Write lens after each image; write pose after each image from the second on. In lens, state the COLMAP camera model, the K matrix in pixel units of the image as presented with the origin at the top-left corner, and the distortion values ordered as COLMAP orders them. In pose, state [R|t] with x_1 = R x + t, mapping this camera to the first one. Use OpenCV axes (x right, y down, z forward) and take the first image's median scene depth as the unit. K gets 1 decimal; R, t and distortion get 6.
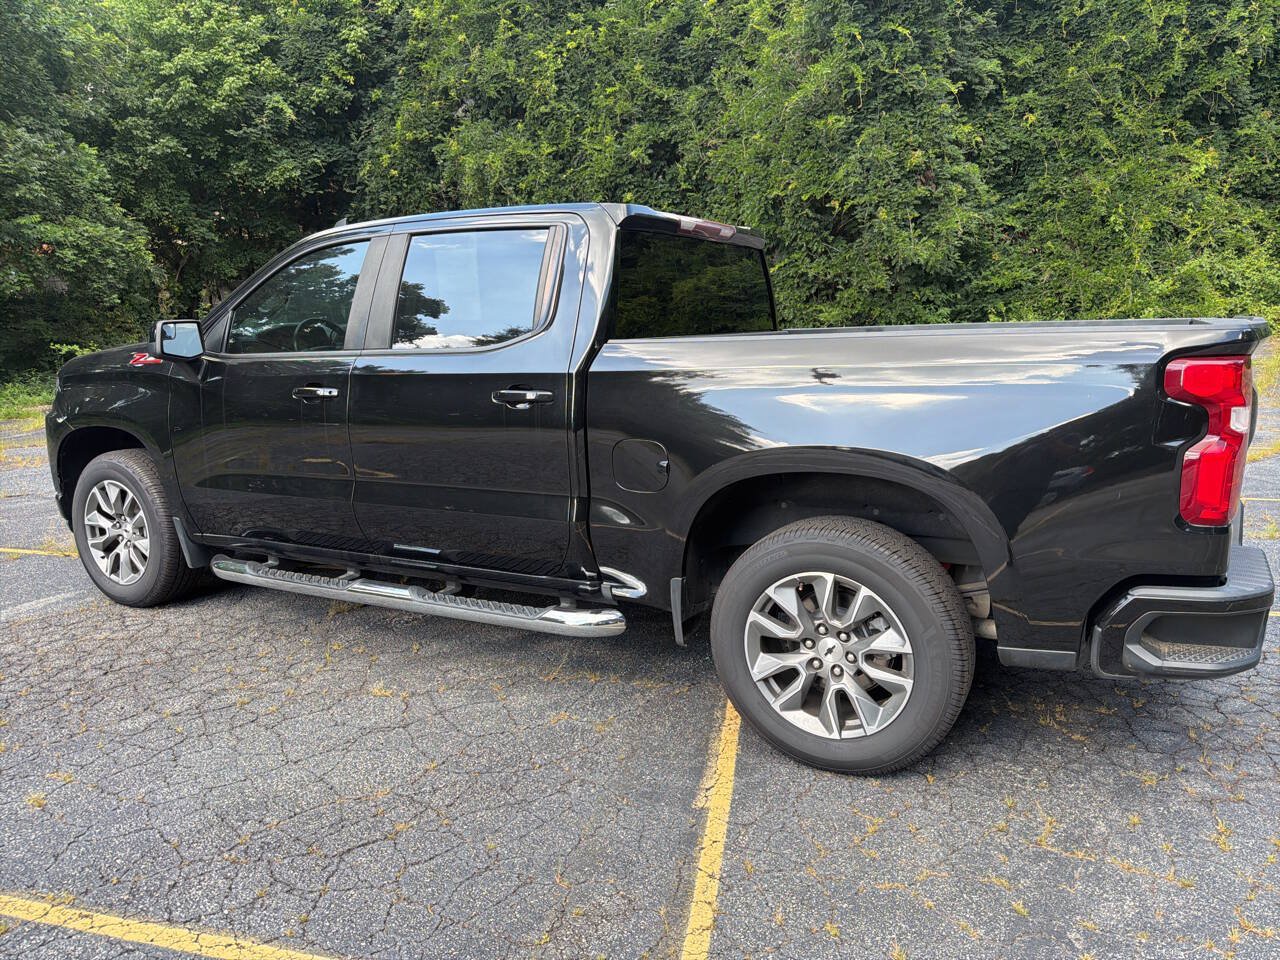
lens RADIAL K [[906.3, 0, 630.9], [0, 906.3, 474.8], [0, 0, 1]] dist [0.019857, -0.029292]
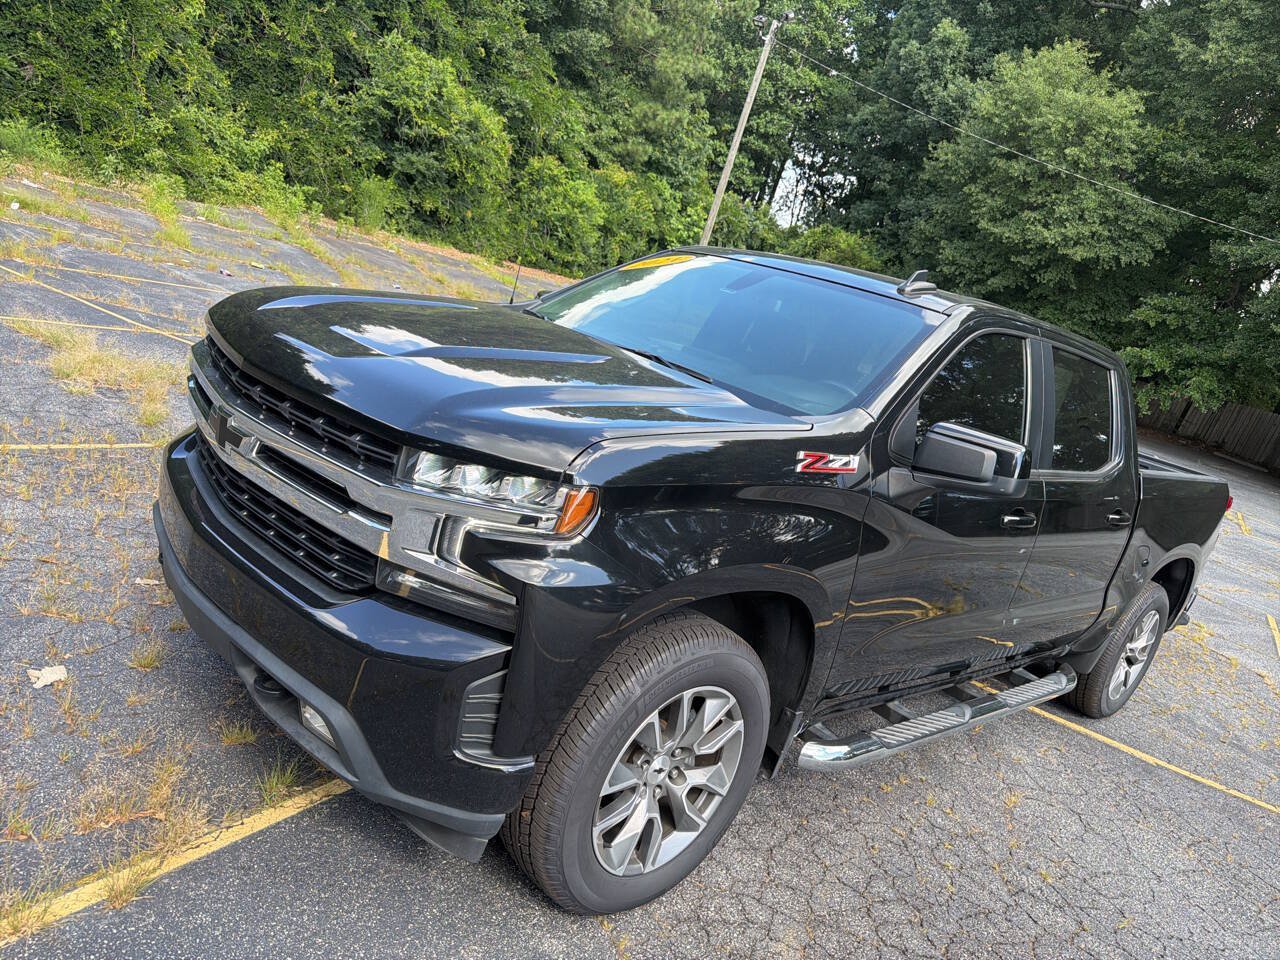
lens RADIAL K [[906.3, 0, 635.4], [0, 906.3, 489.6], [0, 0, 1]] dist [0.019857, -0.029292]
pose [[0.299016, -0.120022, 0.946670, -0.196607], [-0.108787, 0.981303, 0.158775, -0.033413], [-0.948027, -0.150461, 0.280368, 0.170901]]
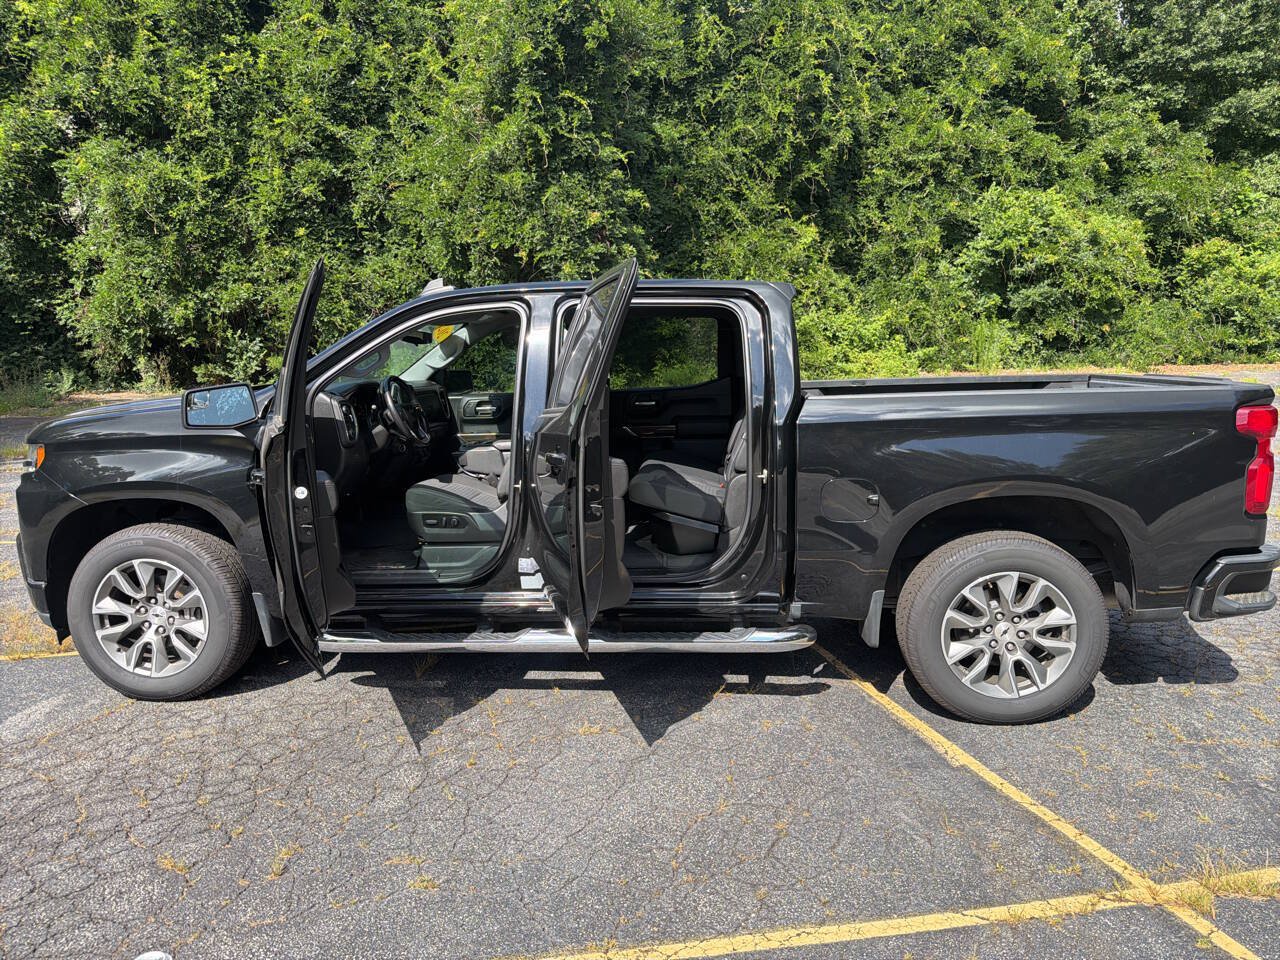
lens RADIAL K [[906.3, 0, 629.6], [0, 906.3, 480.4], [0, 0, 1]] dist [0.019857, -0.029292]
pose [[0.910366, -0.050495, 0.410712, -0.094546], [0.065383, 0.997612, -0.022275, -0.003590], [-0.408606, 0.047132, 0.911493, 0.001957]]
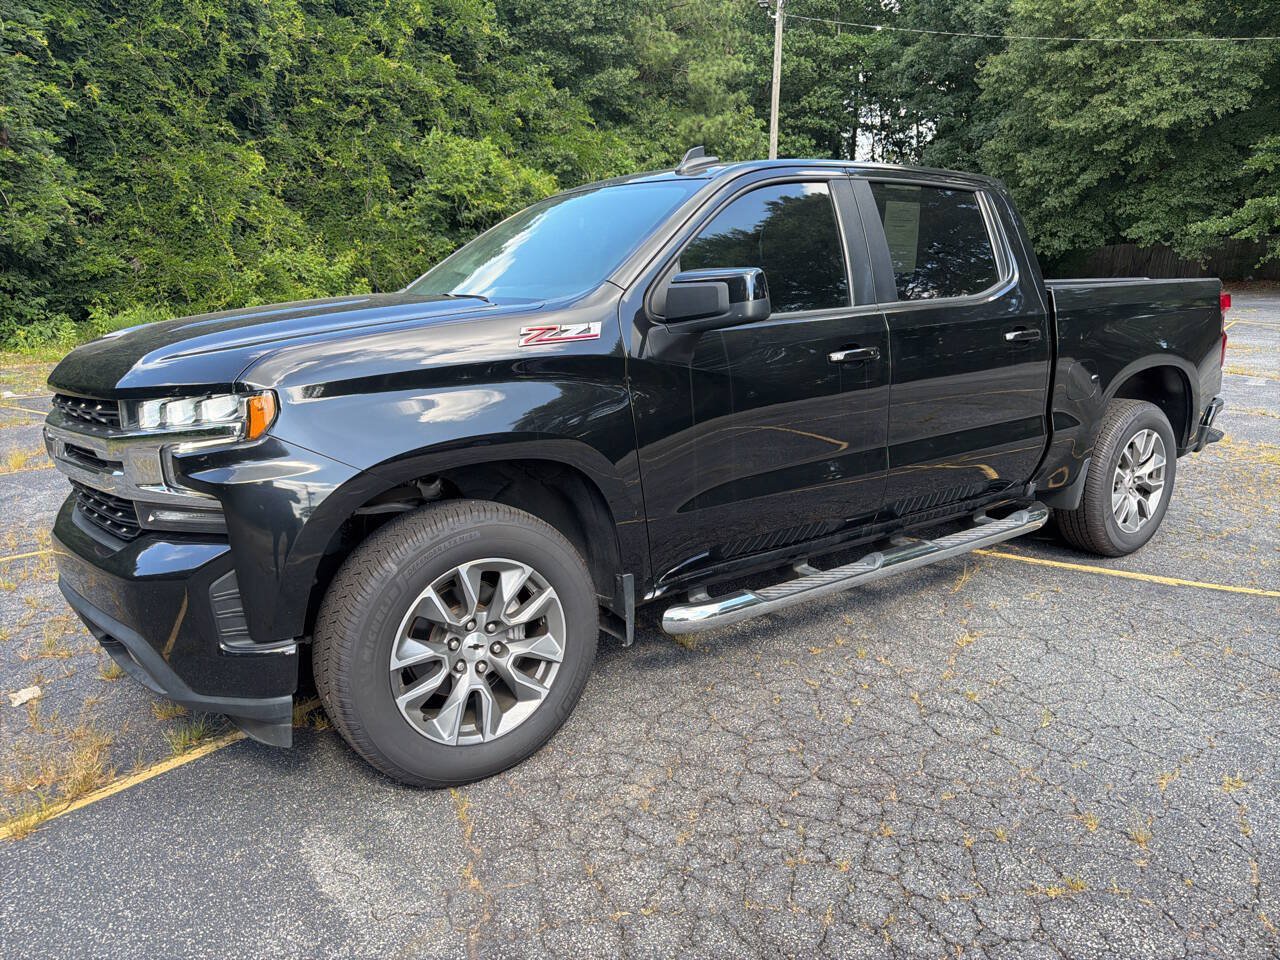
lens RADIAL K [[906.3, 0, 641.5], [0, 906.3, 486.7], [0, 0, 1]] dist [0.019857, -0.029292]
pose [[0.423528, -0.181697, 0.887474, -0.189460], [0.167600, 0.978482, 0.120346, -0.016295], [-0.890244, 0.097770, 0.444867, 0.124578]]
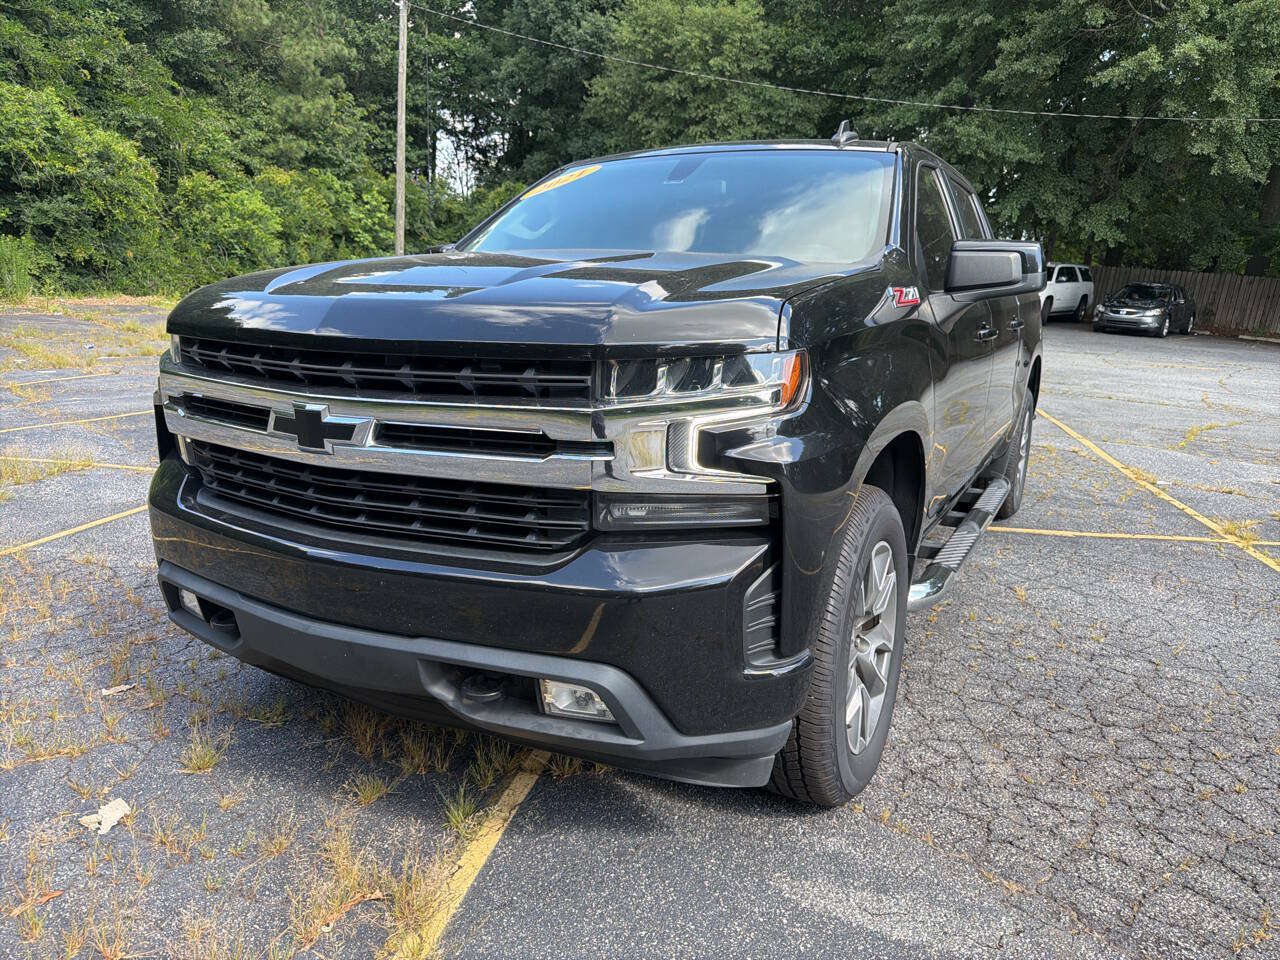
lens RADIAL K [[906.3, 0, 633.4], [0, 906.3, 486.2], [0, 0, 1]] dist [0.019857, -0.029292]
pose [[-0.016730, -0.189222, 0.981792, -0.197261], [0.148345, 0.970592, 0.189591, -0.025893], [-0.988794, 0.148816, 0.011832, 0.210608]]
